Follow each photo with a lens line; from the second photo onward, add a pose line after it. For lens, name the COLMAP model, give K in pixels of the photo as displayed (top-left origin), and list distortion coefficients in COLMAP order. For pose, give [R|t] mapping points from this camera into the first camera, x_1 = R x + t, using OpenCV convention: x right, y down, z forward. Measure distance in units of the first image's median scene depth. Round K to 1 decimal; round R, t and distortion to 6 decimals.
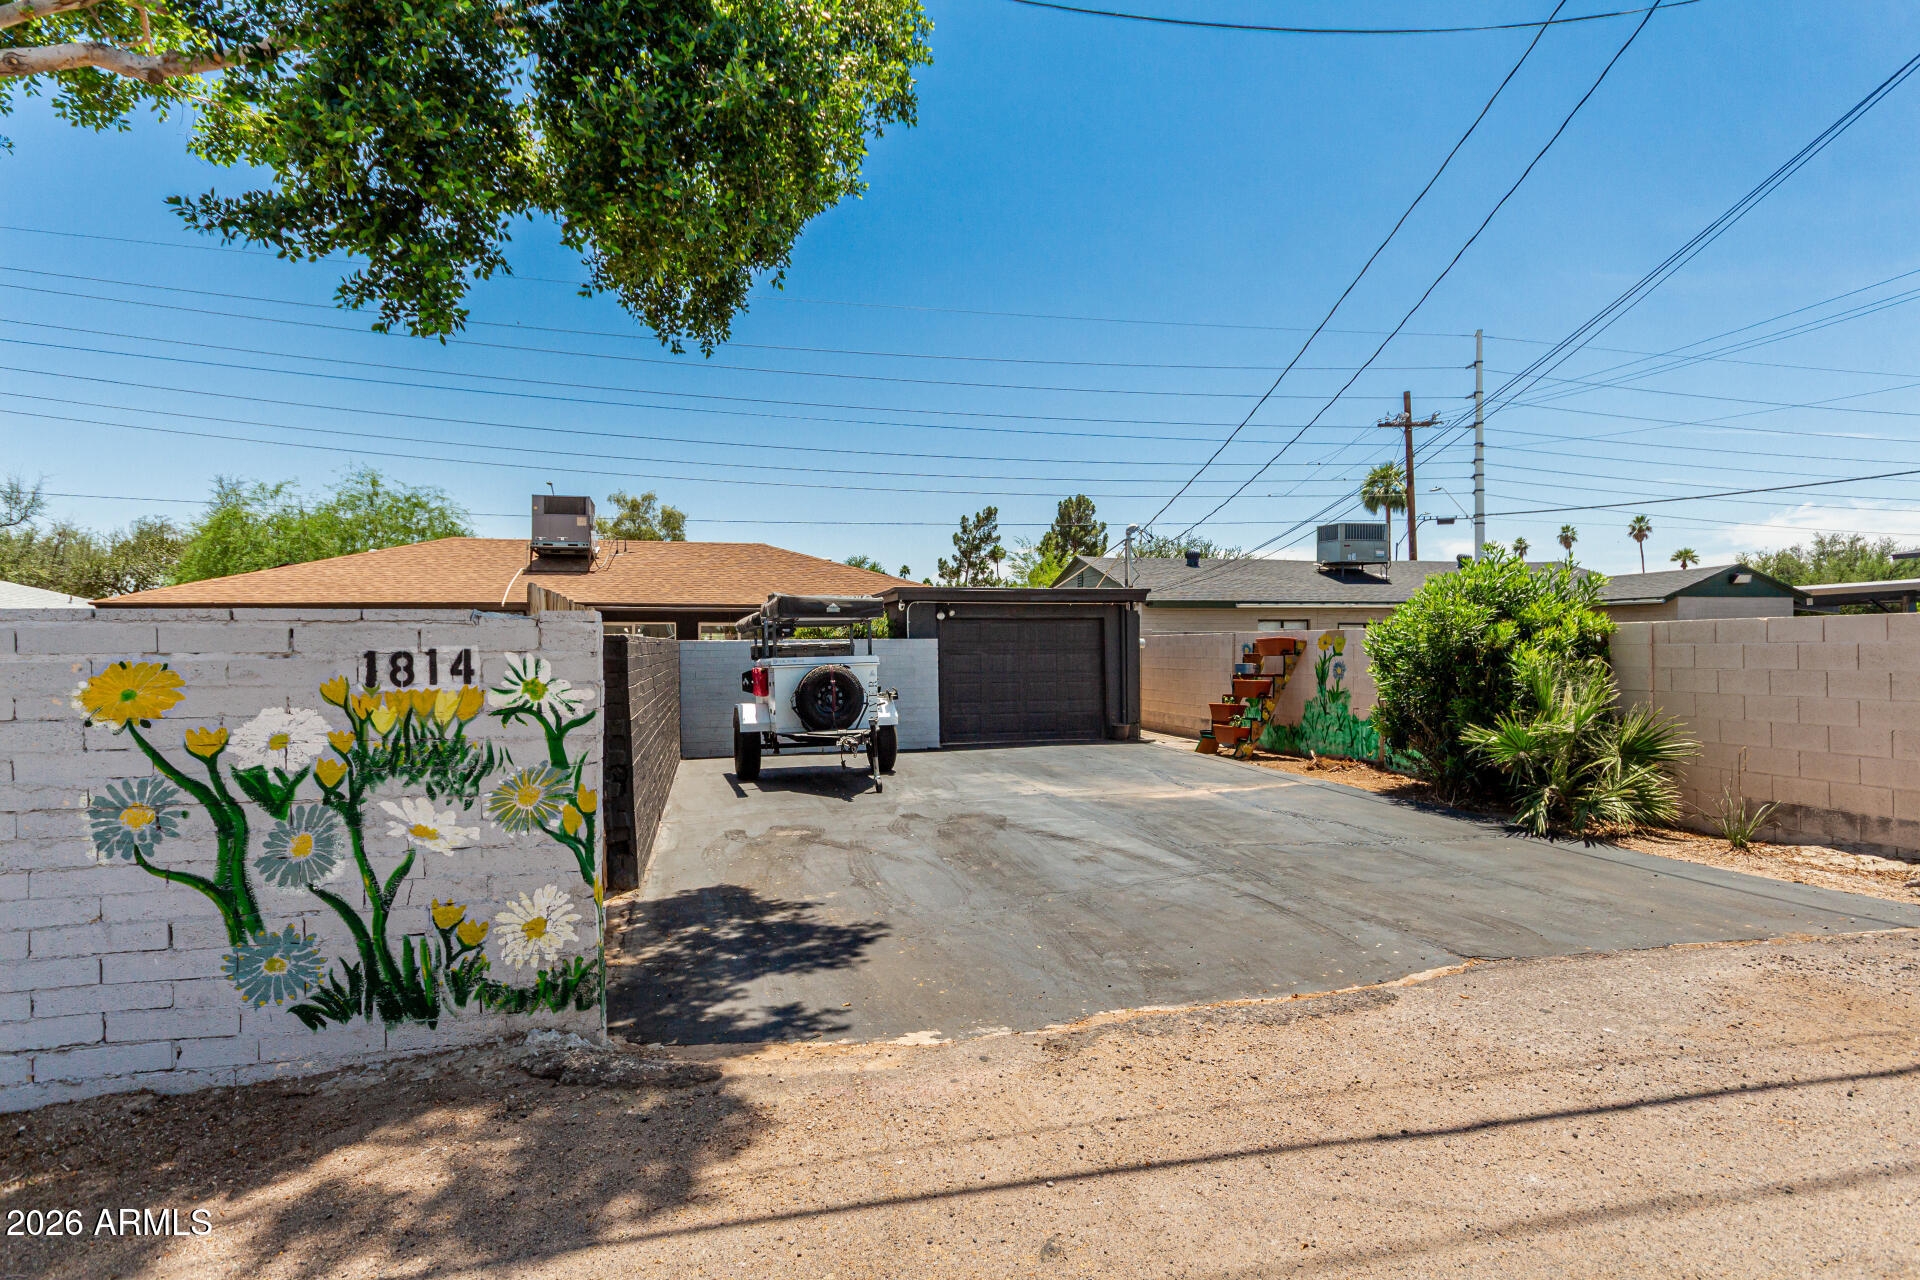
lens RADIAL K [[1020.4, 0, 960.0], [0, 1020.4, 640.0], [0, 0, 1]] dist [0.002431, 0.000275]
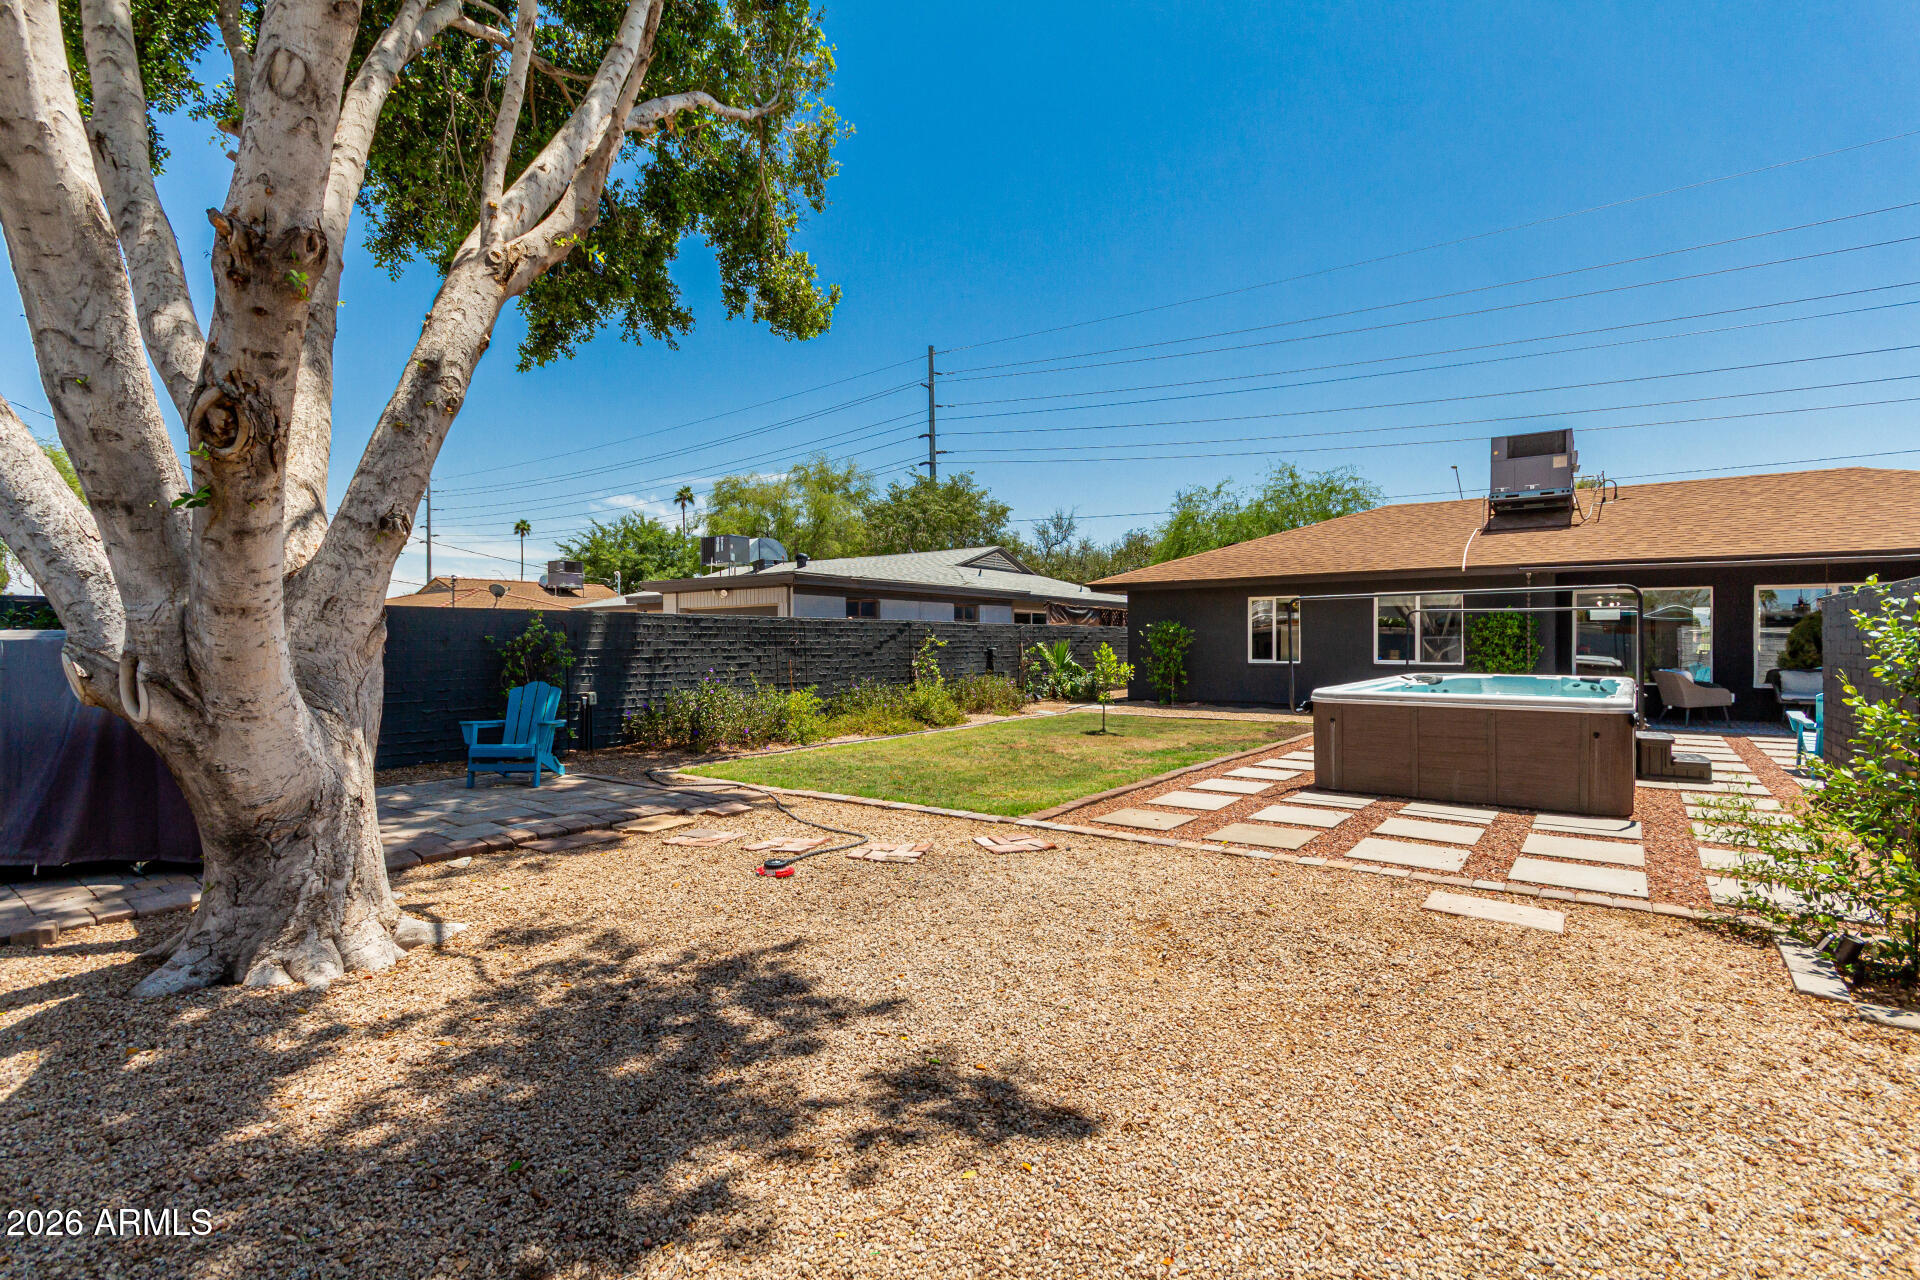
lens RADIAL K [[882.1, 0, 960.0], [0, 882.1, 640.0], [0, 0, 1]] dist [0.000924, 0.000247]
pose [[0.642960, 0.000458, -0.765899, -0.088566], [0.016803, 0.999751, 0.014703, 0.001532], [0.765715, -0.022323, 0.642792, 0.126095]]
